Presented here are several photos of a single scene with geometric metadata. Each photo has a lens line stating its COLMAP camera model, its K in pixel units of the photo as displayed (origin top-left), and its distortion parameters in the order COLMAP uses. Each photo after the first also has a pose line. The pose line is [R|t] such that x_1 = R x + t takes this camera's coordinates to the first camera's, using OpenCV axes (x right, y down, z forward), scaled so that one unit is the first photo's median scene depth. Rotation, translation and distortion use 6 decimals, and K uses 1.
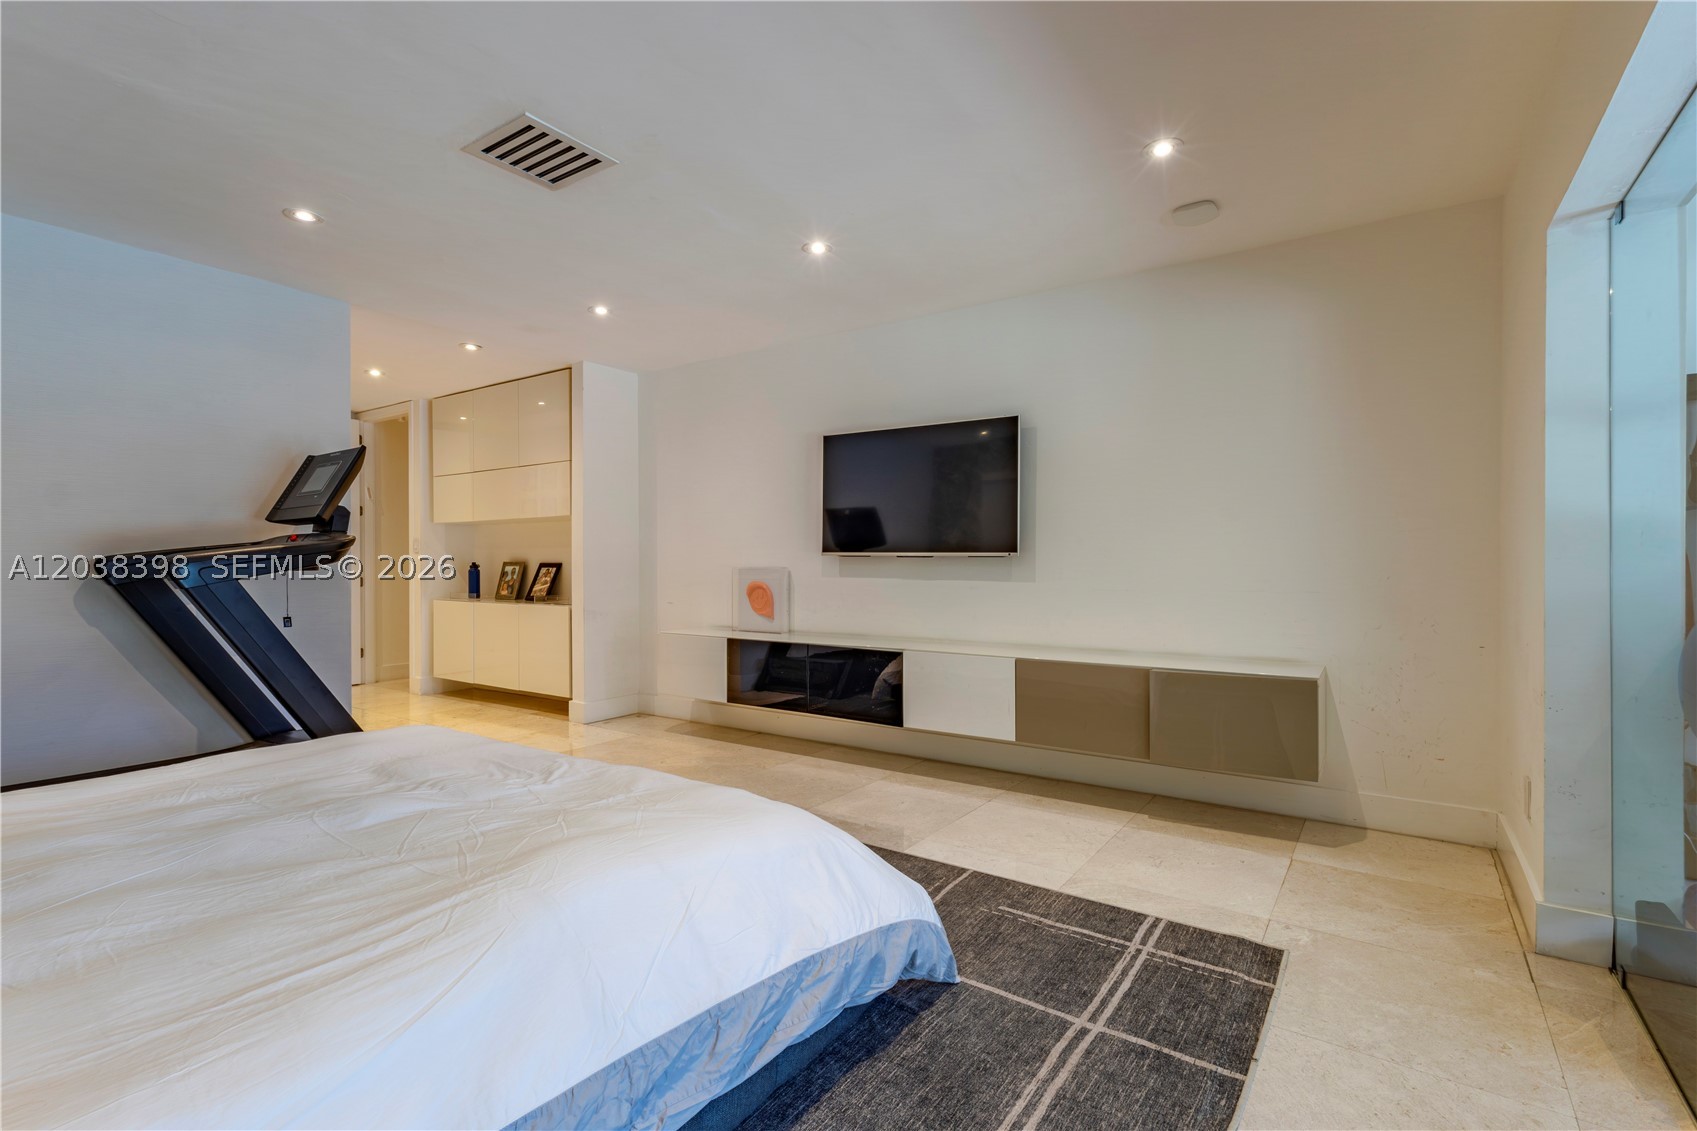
lens RADIAL K [[784.9, 0, 852.1], [0, 784.9, 562.4], [0, 0, 1]] dist [0.002222, 0.000055]
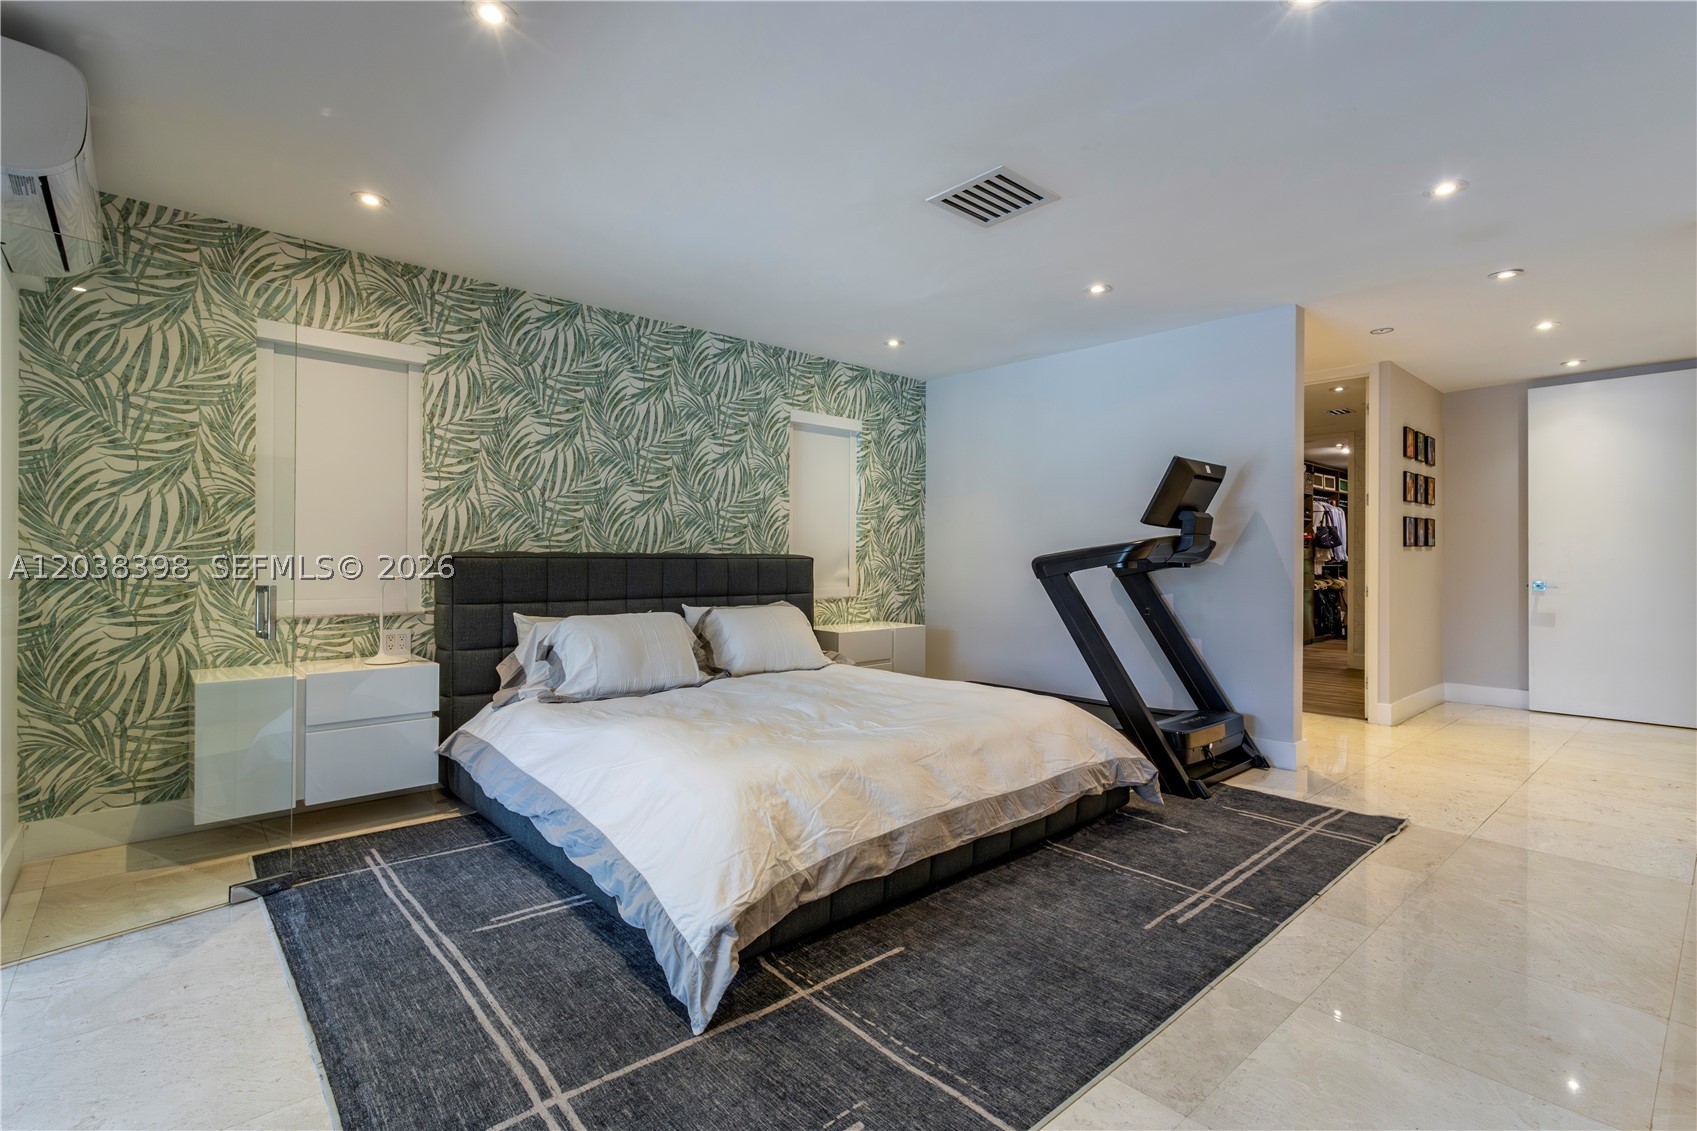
lens RADIAL K [[784.9, 0, 843.7], [0, 784.9, 566.9], [0, 0, 1]] dist [0.002222, 0.000055]
pose [[-0.249427, 0.003689, -0.968387, 1.064453], [-0.001194, 0.999991, 0.004117, 0.001632], [0.968393, 0.002184, -0.249420, 1.545133]]
